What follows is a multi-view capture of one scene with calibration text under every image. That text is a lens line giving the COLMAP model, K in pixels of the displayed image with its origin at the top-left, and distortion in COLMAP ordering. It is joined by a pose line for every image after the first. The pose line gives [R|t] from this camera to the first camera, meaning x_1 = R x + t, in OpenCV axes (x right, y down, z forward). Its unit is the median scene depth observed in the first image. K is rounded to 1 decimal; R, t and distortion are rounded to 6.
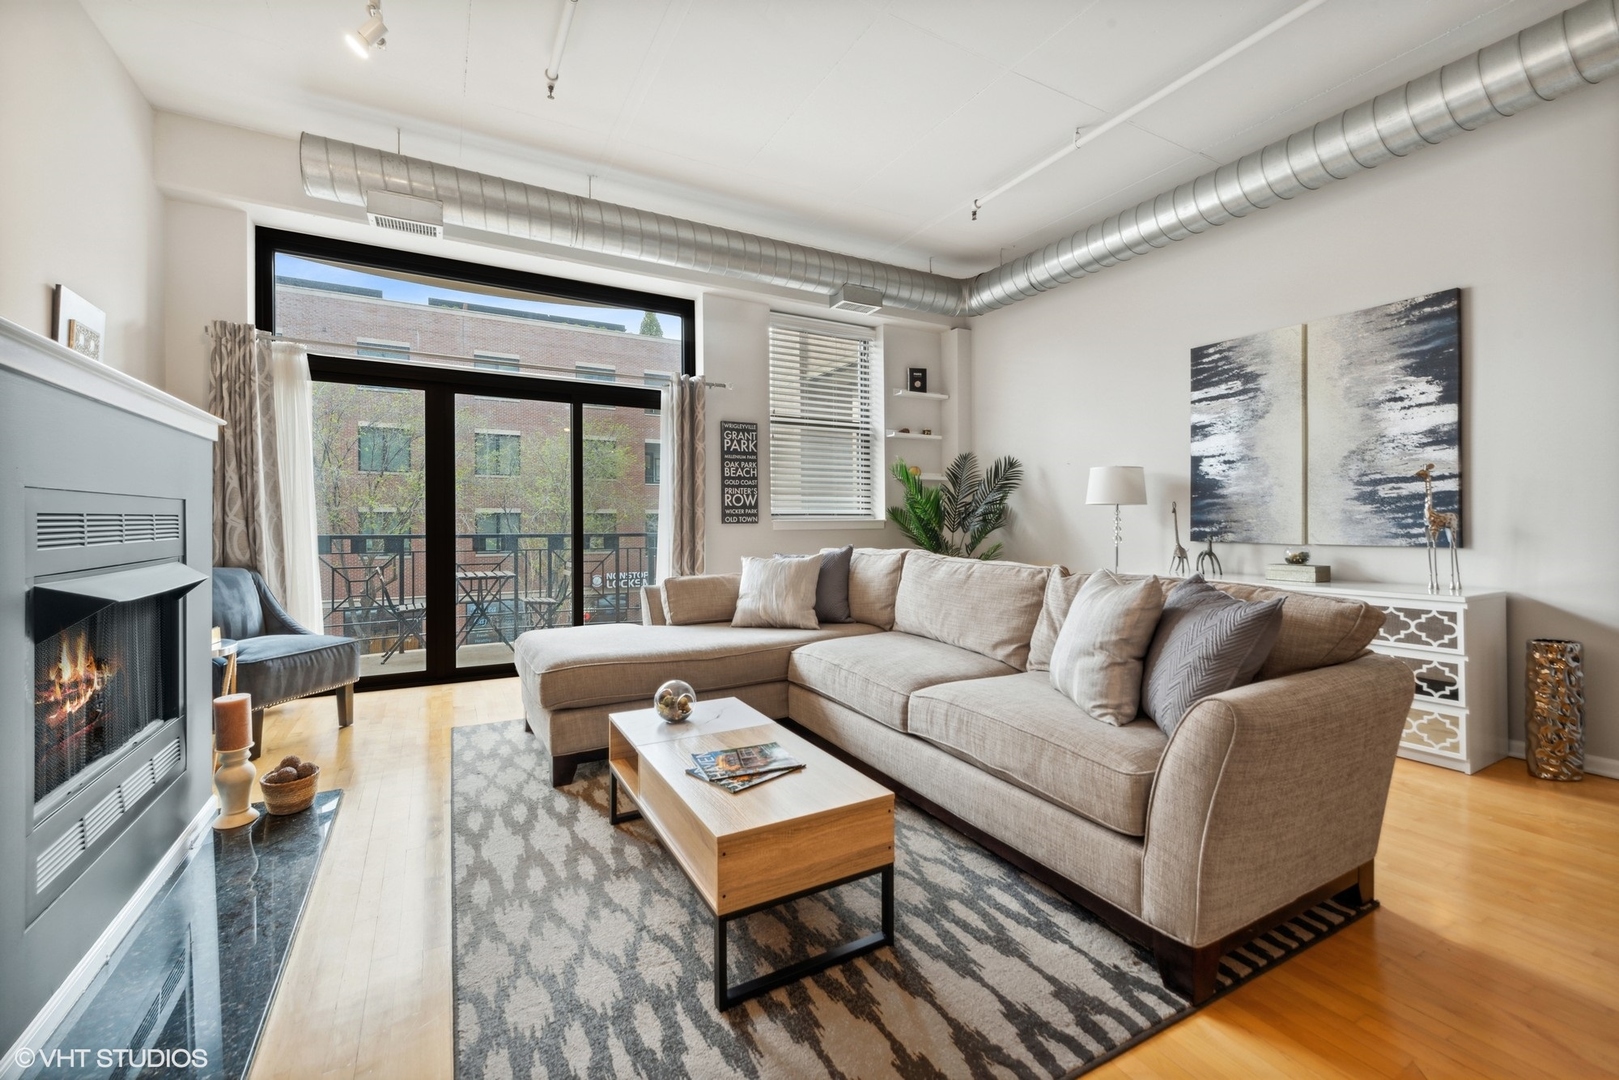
lens RADIAL K [[655.2, 0, 797.7], [0, 655.2, 520.7], [0, 0, 1]] dist [0.006941, -0.000234]
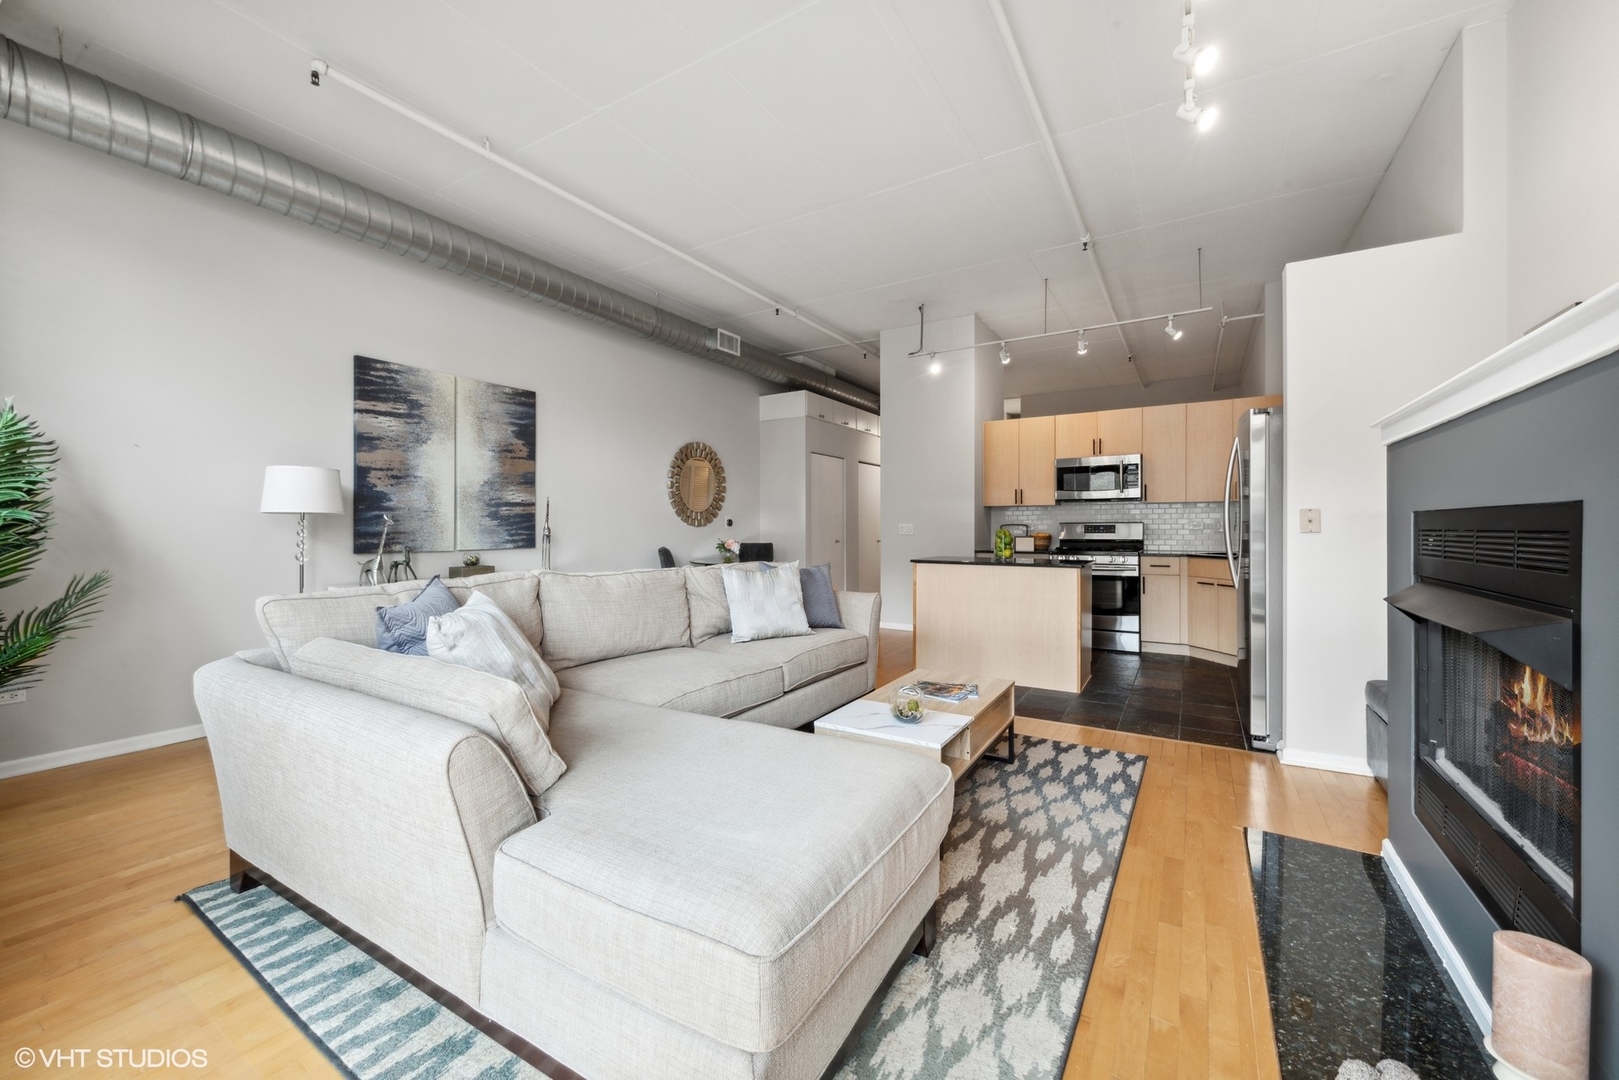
lens RADIAL K [[622.0, 0, 802.5], [0, 622.0, 524.6], [0, 0, 1]] dist [0.000790, -0.000075]
pose [[-0.484576, 0.005425, 0.874732, -0.605692], [0.002363, 0.999985, -0.004893, -0.006216], [-0.874746, -0.000304, -0.484582, 1.004720]]
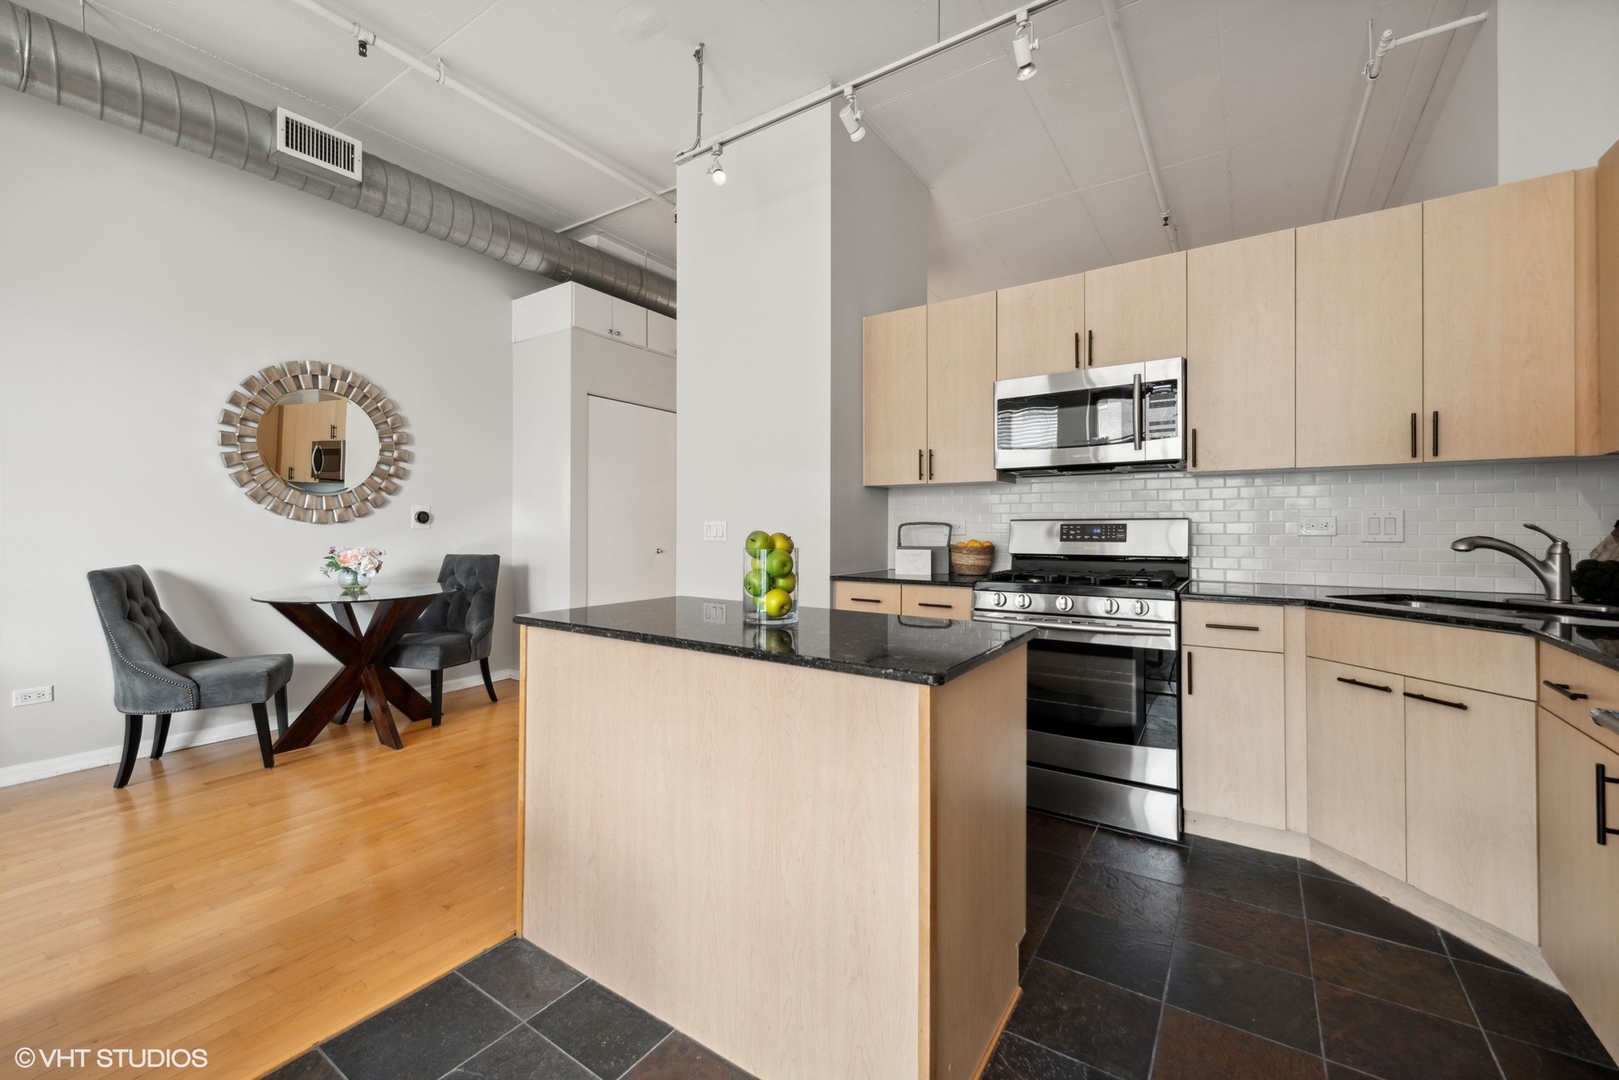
lens RADIAL K [[645.7, 0, 807.3], [0, 645.7, 520.1], [0, 0, 1]] dist [0.006347, -0.000218]
pose [[-0.449837, 0.011580, 0.893036, -0.085233], [-0.002512, 0.999896, -0.014231, -0.003950], [-0.893107, -0.008645, -0.449760, 0.169468]]
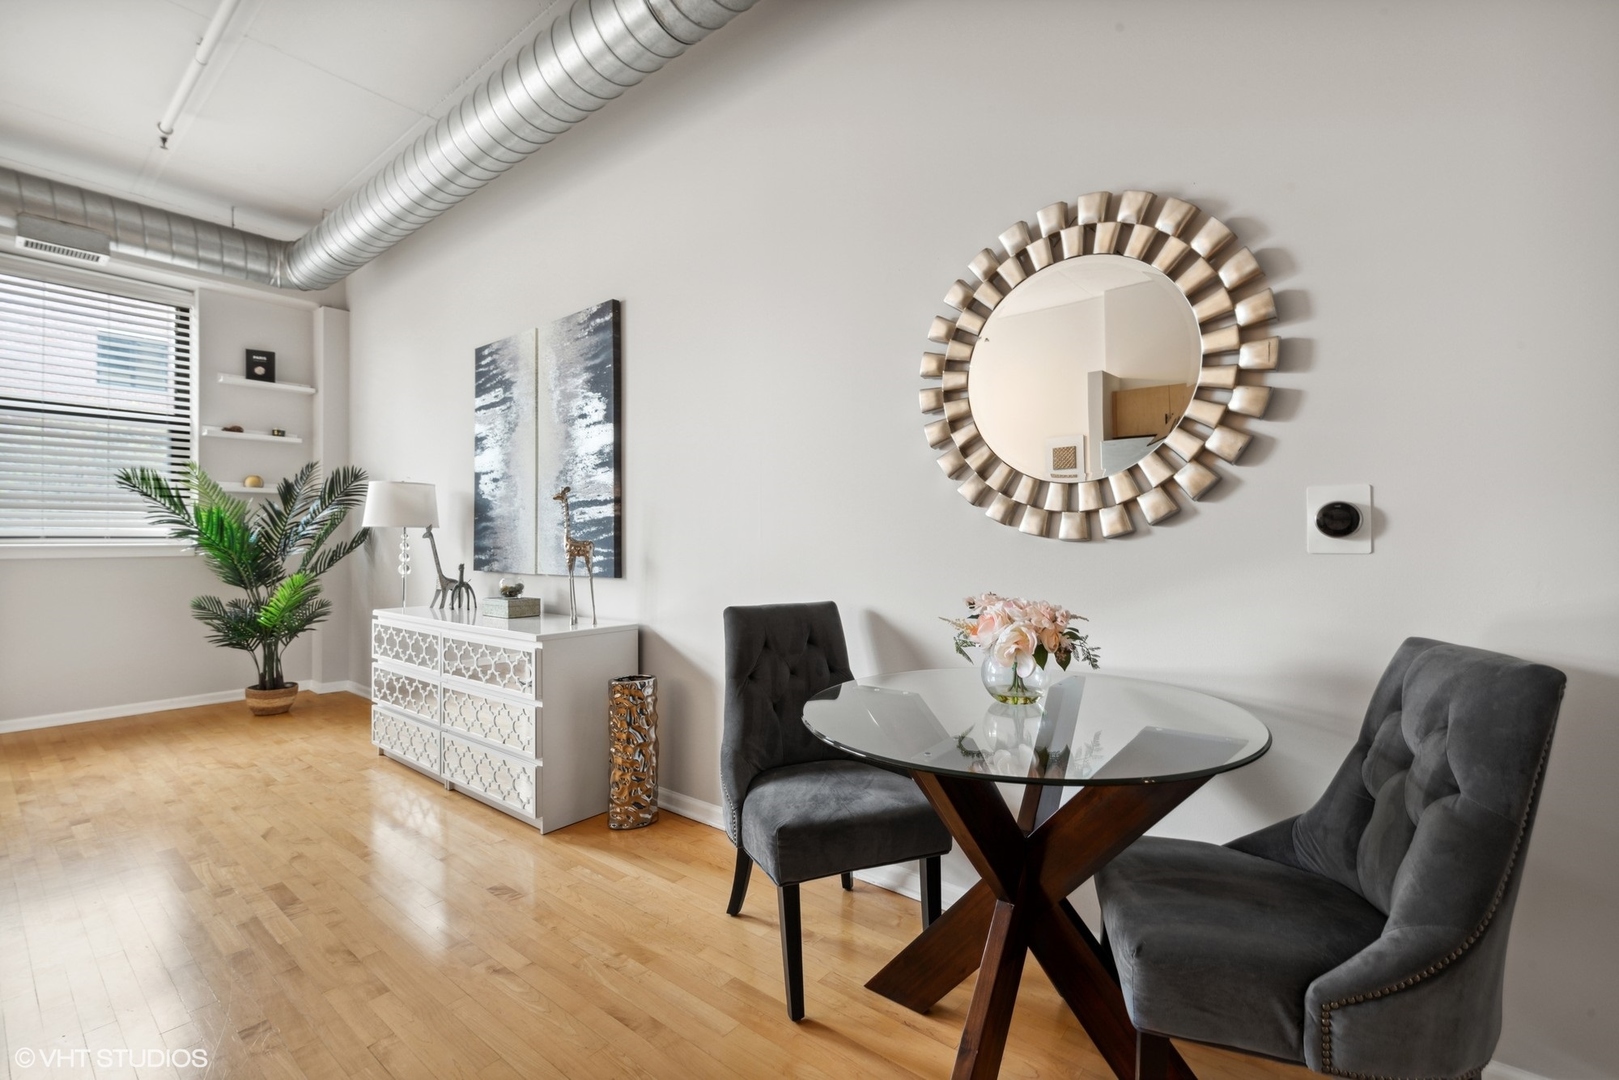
lens RADIAL K [[693.3, 0, 790.3], [0, 693.3, 533.2], [0, 0, 1]] dist [0.001015, -0.000133]
pose [[0.929457, 0.005908, 0.368882, 0.750416], [-0.001808, 0.999933, -0.011460, -0.009683], [-0.368925, 0.009985, 0.929405, -0.001867]]
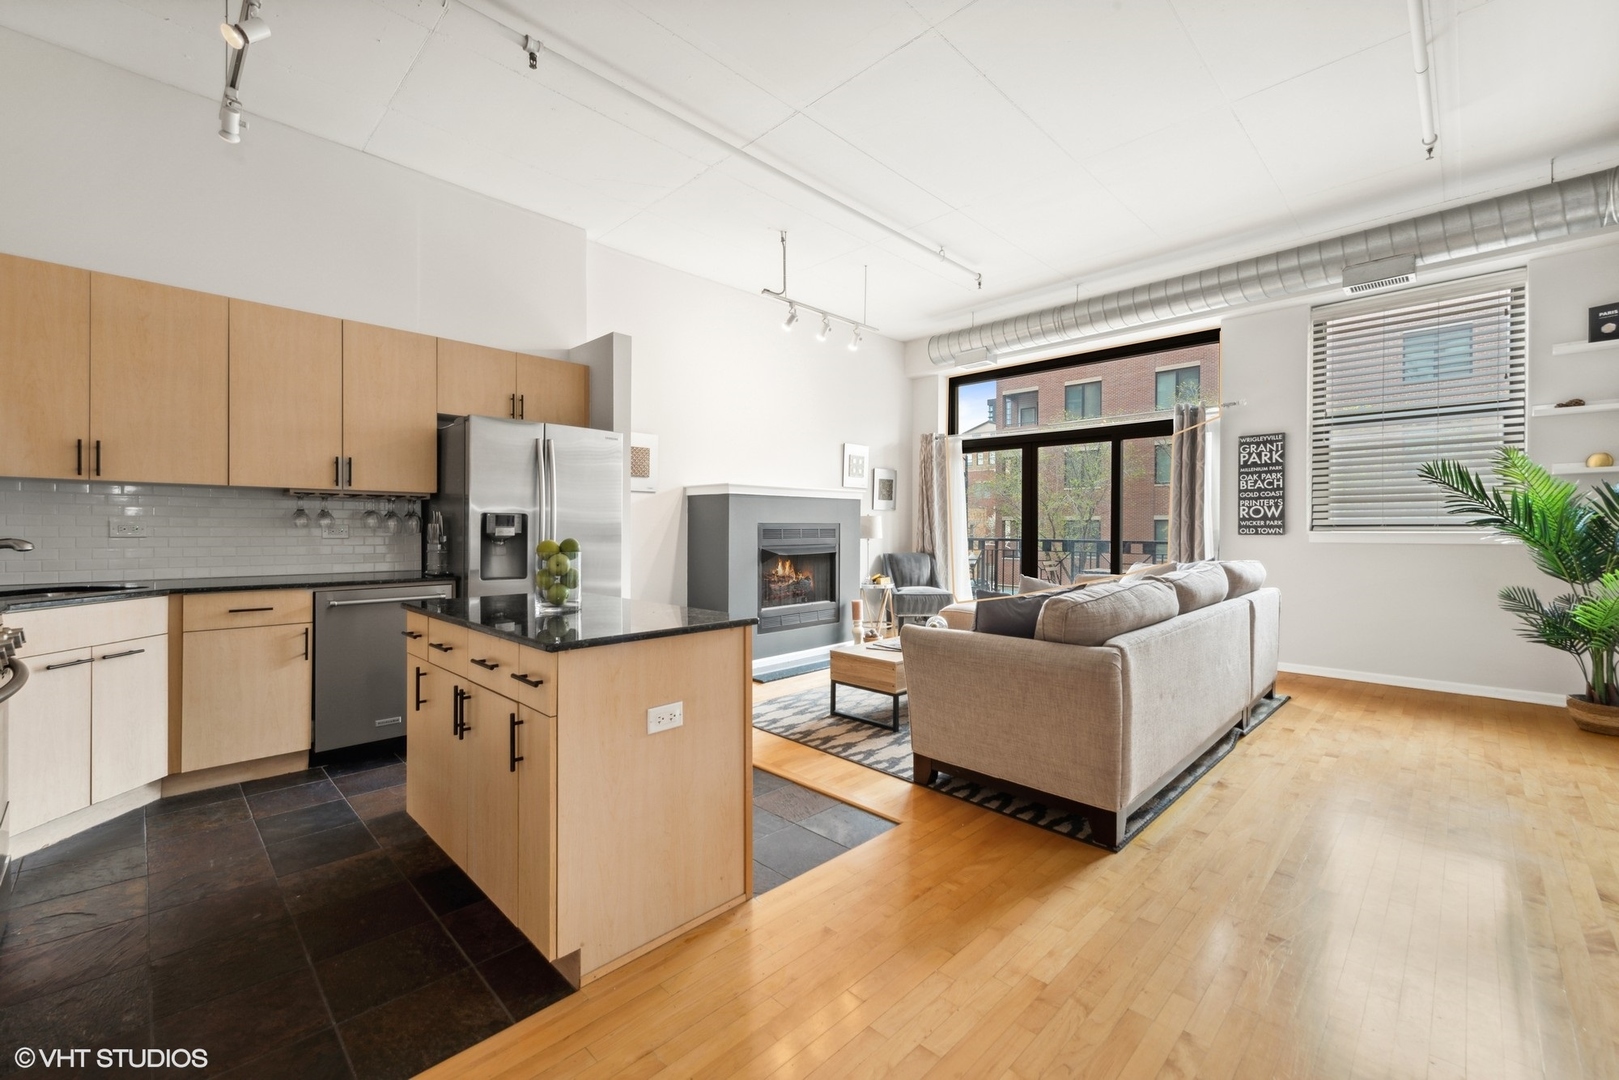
lens RADIAL K [[670.9, 0, 807.3], [0, 670.9, 530.3], [0, 0, 1]] dist [0.010255, -0.000508]
pose [[0.284181, 0.006784, -0.958747, 0.983567], [-0.000285, 0.999976, 0.006991, -0.013808], [0.958770, -0.001713, 0.284176, 0.046026]]
